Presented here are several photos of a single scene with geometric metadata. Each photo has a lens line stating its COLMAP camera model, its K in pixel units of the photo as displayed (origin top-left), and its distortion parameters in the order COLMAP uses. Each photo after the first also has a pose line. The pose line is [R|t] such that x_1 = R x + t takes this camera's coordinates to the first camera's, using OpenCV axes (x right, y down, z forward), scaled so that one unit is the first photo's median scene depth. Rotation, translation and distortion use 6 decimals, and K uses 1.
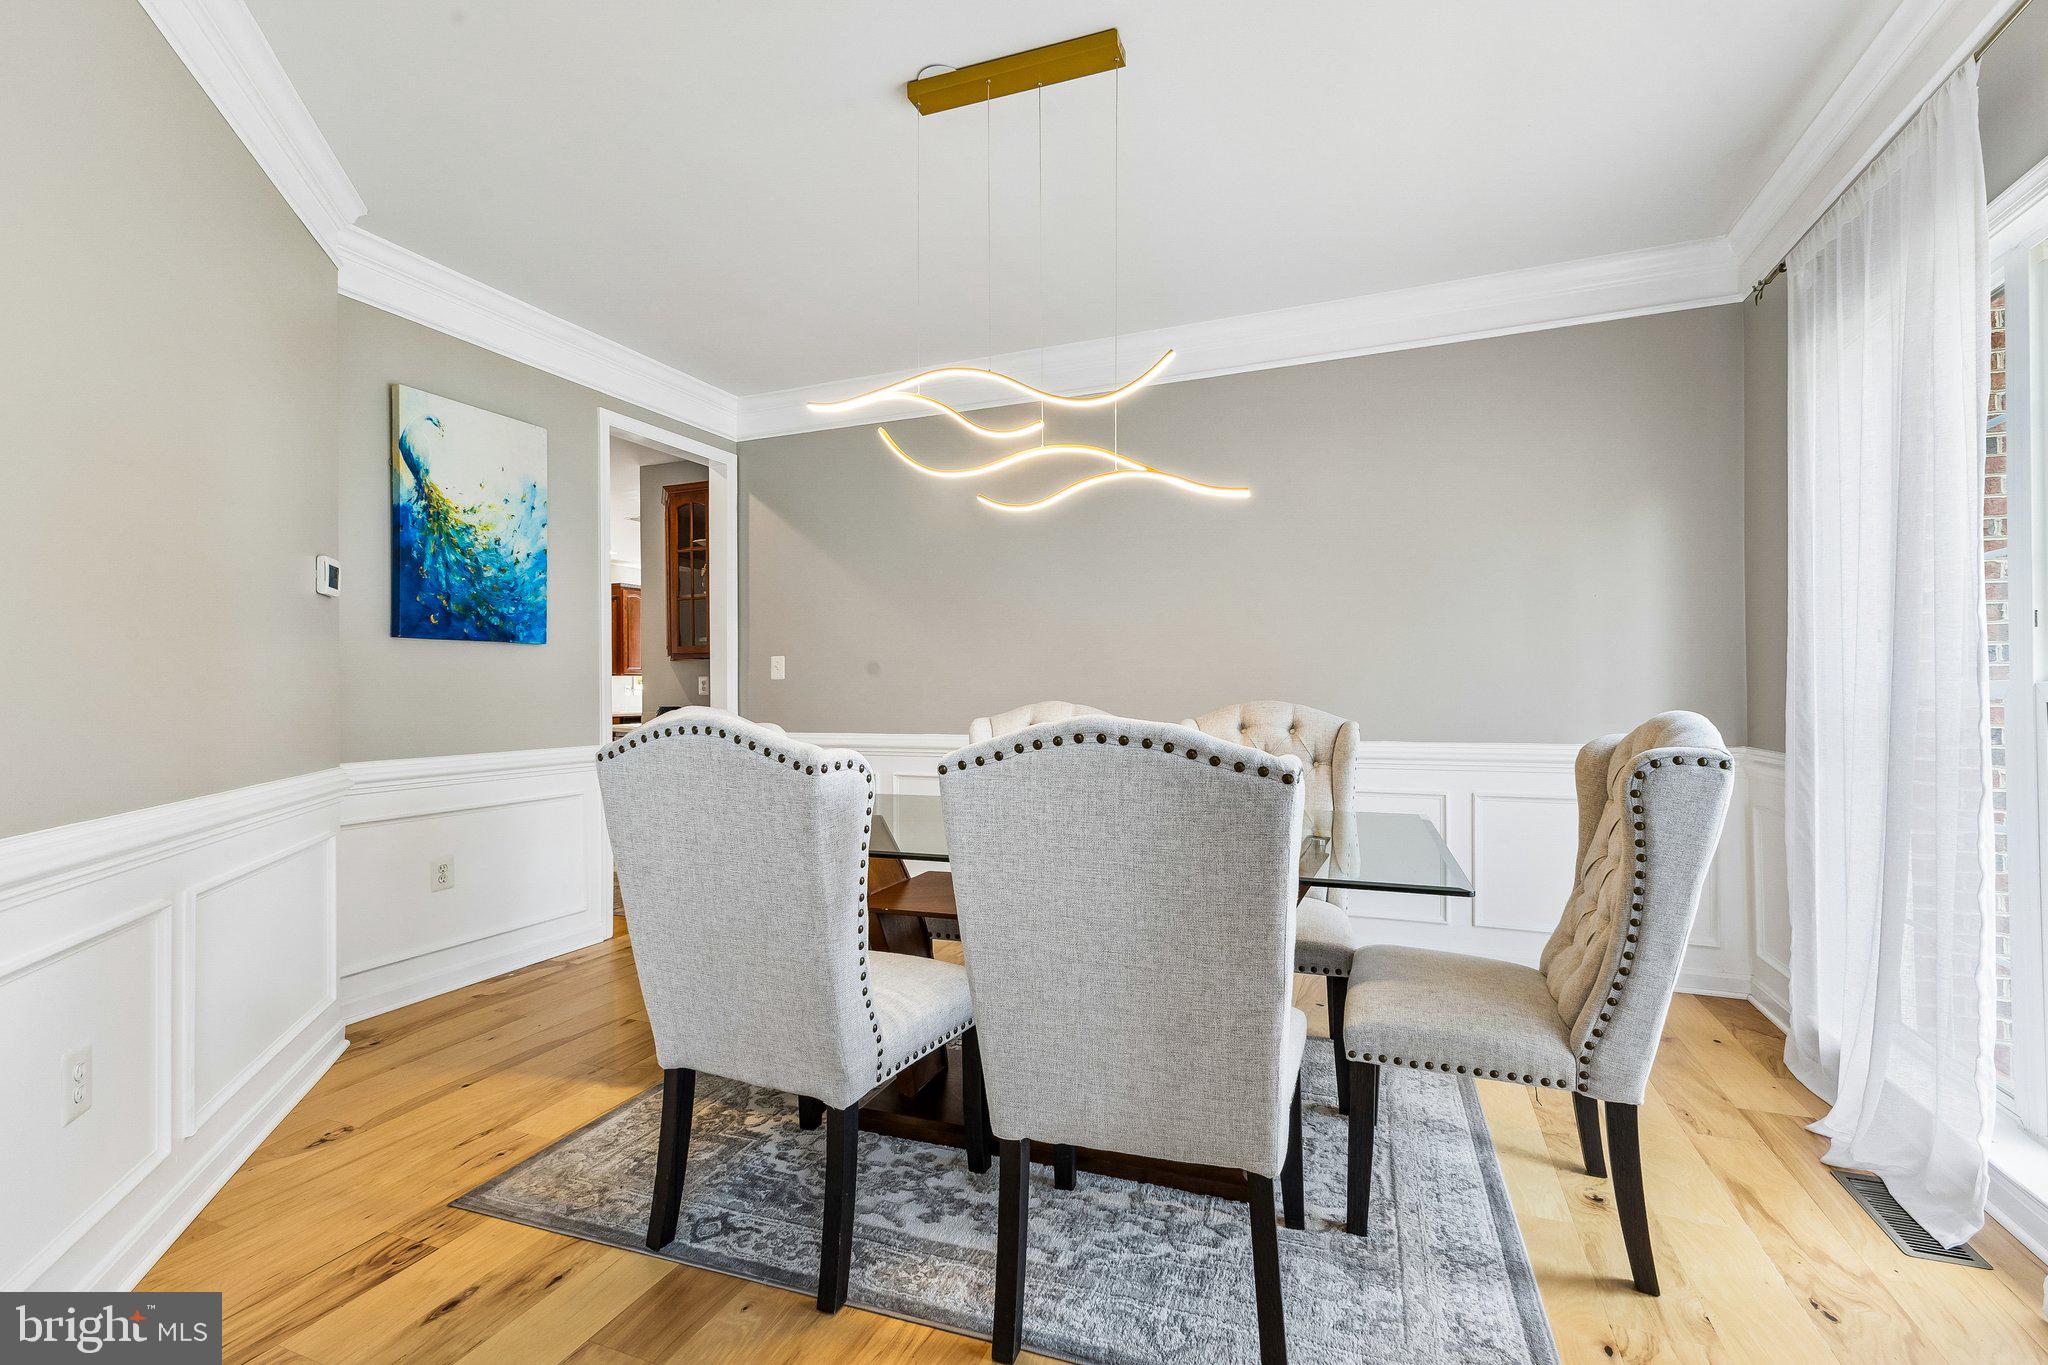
lens RADIAL K [[901.3, 0, 1060.0], [0, 901.3, 683.1], [0, 0, 1]] dist [0.014753, -0.003120]
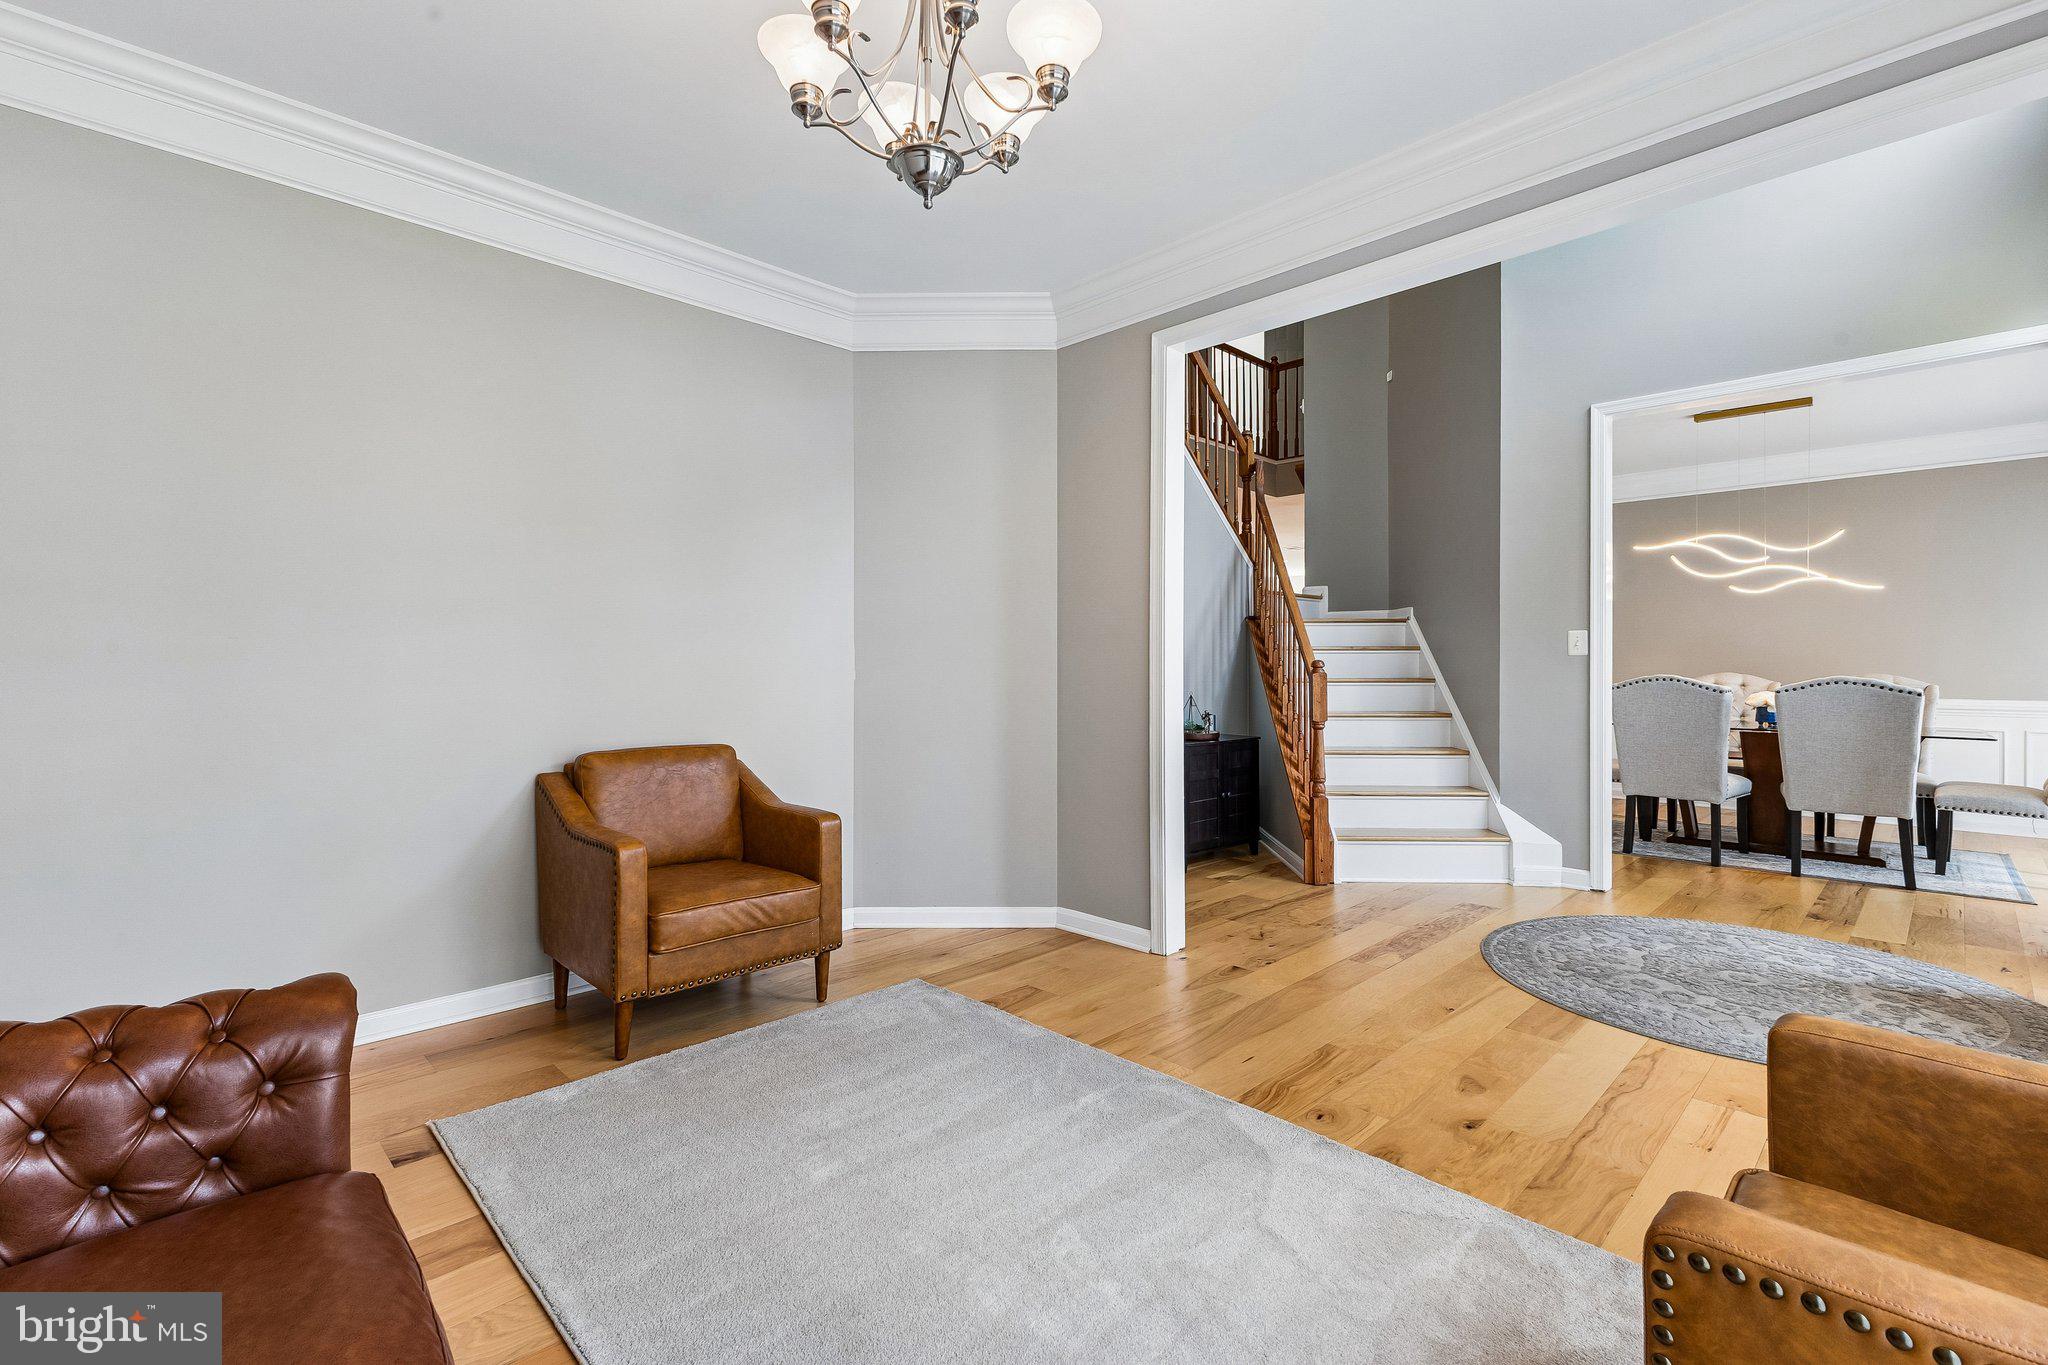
lens RADIAL K [[901.3, 0, 1068.3], [0, 901.3, 657.1], [0, 0, 1]] dist [0.014753, -0.003120]
pose [[0.909154, 0.007764, -0.416389, -0.949073], [-0.007634, 0.999969, 0.001978, -0.015532], [0.416391, 0.001380, 0.909185, -2.662293]]
